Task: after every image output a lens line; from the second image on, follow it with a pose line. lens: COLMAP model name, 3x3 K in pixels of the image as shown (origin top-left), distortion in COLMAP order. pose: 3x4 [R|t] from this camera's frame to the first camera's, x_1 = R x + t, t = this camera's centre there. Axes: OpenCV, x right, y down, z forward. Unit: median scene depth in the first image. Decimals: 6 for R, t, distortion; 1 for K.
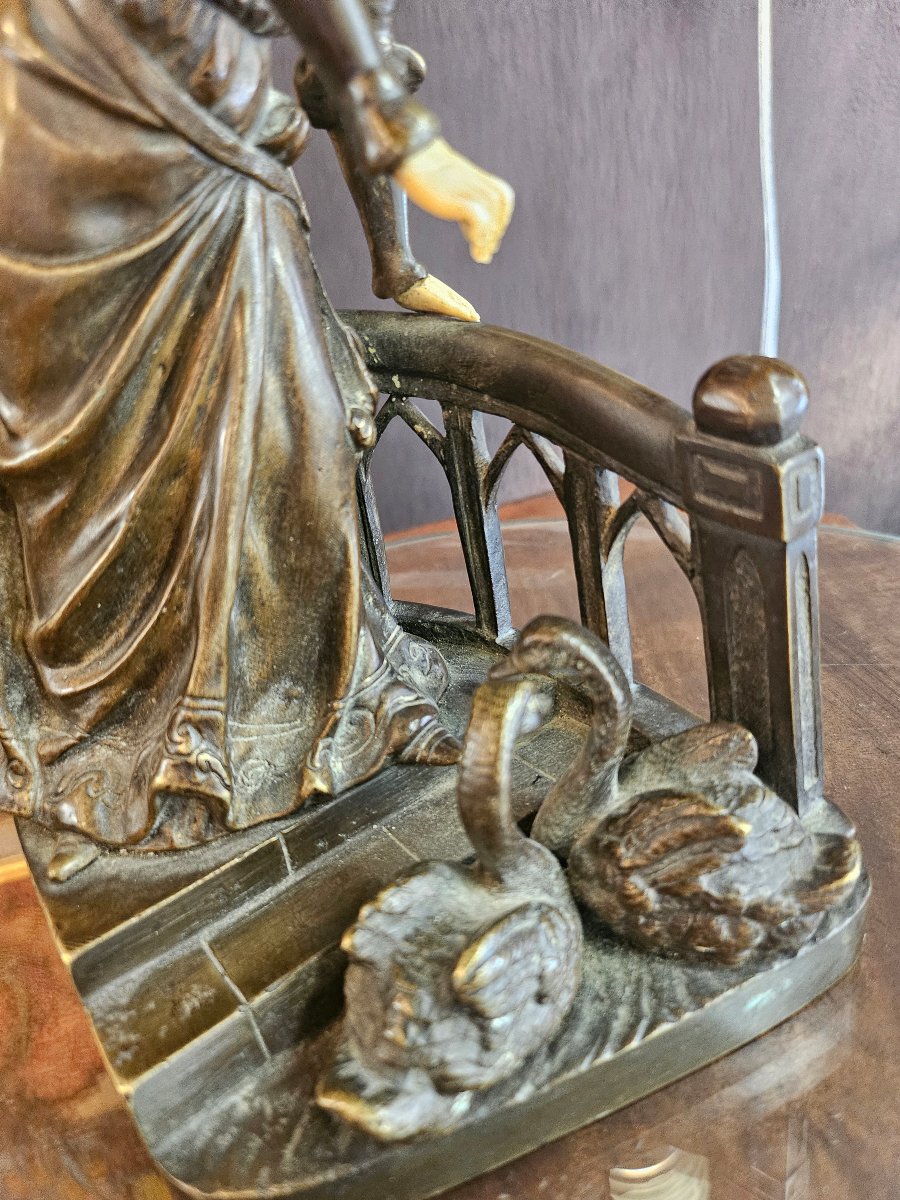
lens RADIAL K [[876.3, 0, 412.9], [0, 876.3, 599.2], [0, 0, 1]] dist [0.042888, -0.087050]
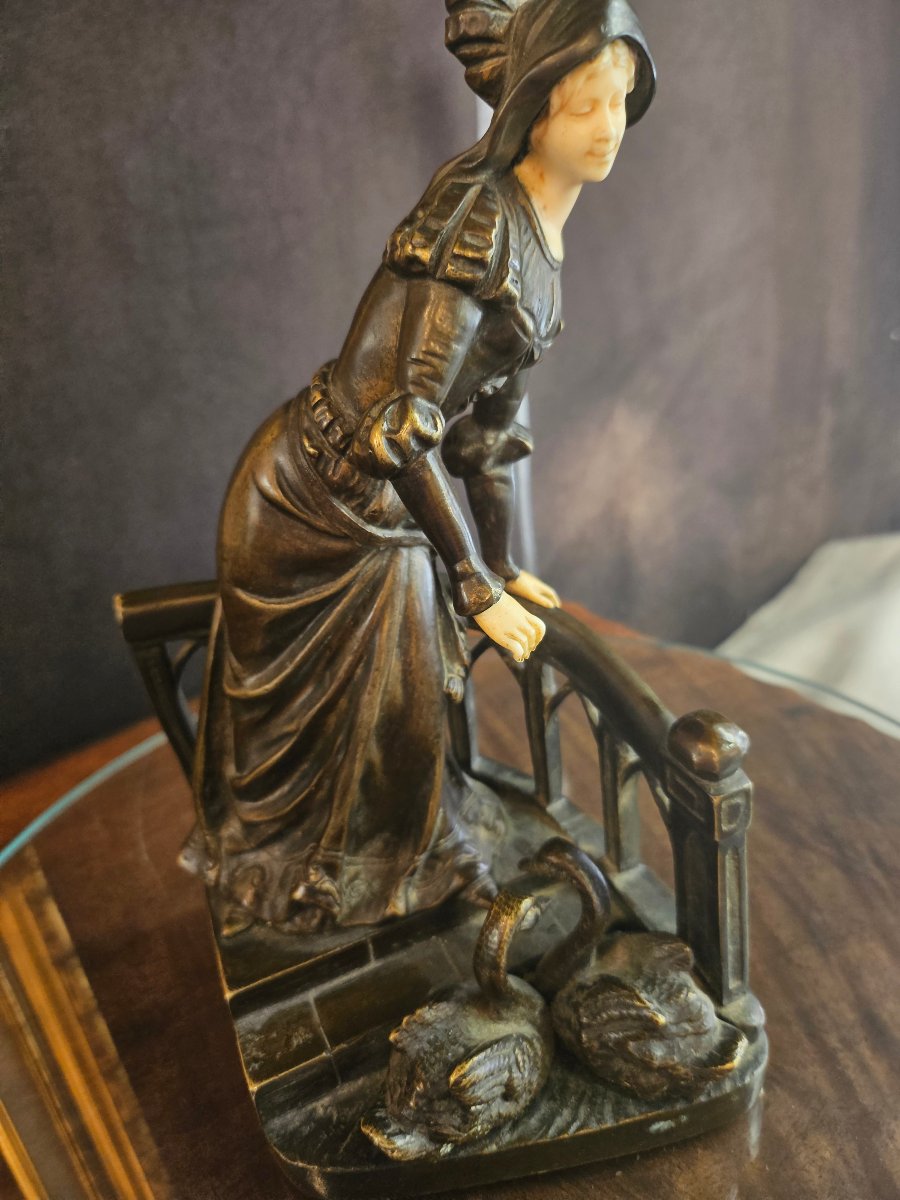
lens RADIAL K [[876.3, 0, 412.9], [0, 876.3, 599.2], [0, 0, 1]] dist [0.042888, -0.087050]
pose [[0.973709, 0.141273, -0.178696, 0.123528], [-0.130621, 0.988952, 0.070091, -0.469067], [0.186624, -0.044906, 0.981405, -0.490392]]
